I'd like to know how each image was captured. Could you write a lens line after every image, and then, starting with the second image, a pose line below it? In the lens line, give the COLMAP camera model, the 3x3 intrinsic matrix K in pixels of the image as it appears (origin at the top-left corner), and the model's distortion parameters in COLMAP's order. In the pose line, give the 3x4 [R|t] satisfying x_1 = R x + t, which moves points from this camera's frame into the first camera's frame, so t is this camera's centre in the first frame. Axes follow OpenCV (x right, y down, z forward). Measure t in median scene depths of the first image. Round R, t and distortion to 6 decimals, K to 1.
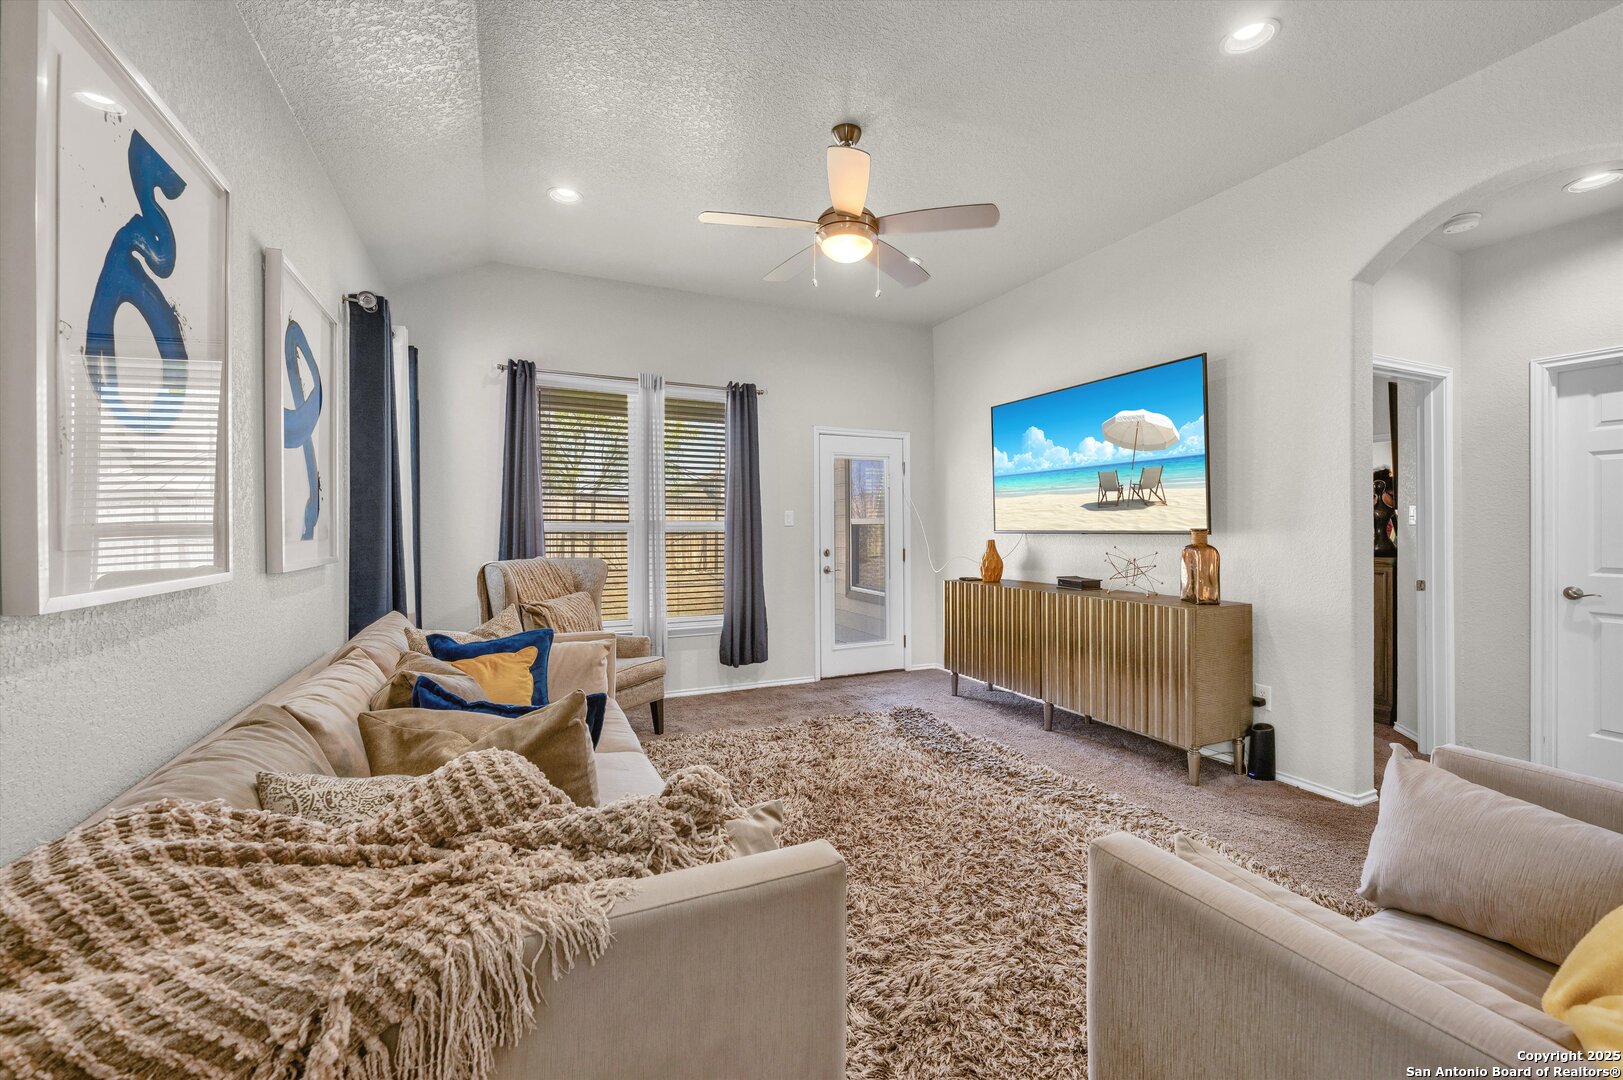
lens RADIAL K [[649.2, 0, 863.5], [0, 649.2, 522.7], [0, 0, 1]] dist [0.001832, 0.000026]
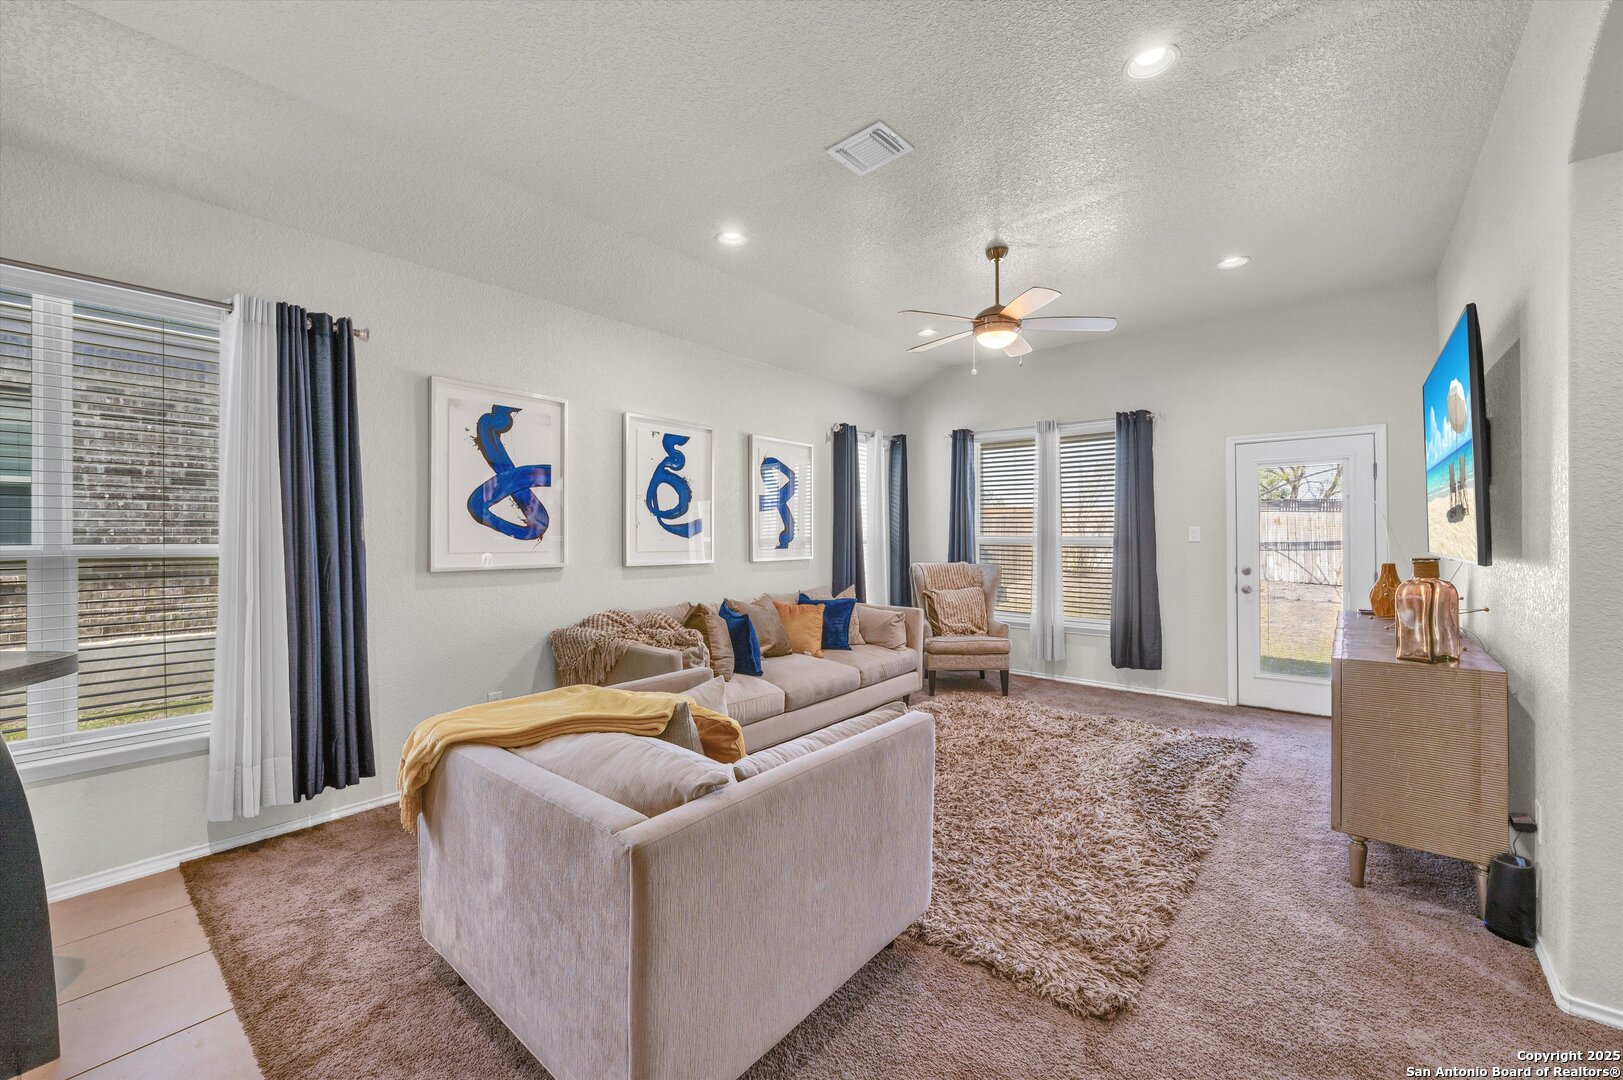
lens RADIAL K [[649.2, 0, 805.0], [0, 649.2, 531.6], [0, 0, 1]] dist [0.001832, 0.000026]
pose [[0.418743, -0.001976, -0.908102, 0.640677], [0.004512, 0.999990, -0.000095, -0.015556], [0.908093, -0.004057, 0.418748, 0.050451]]
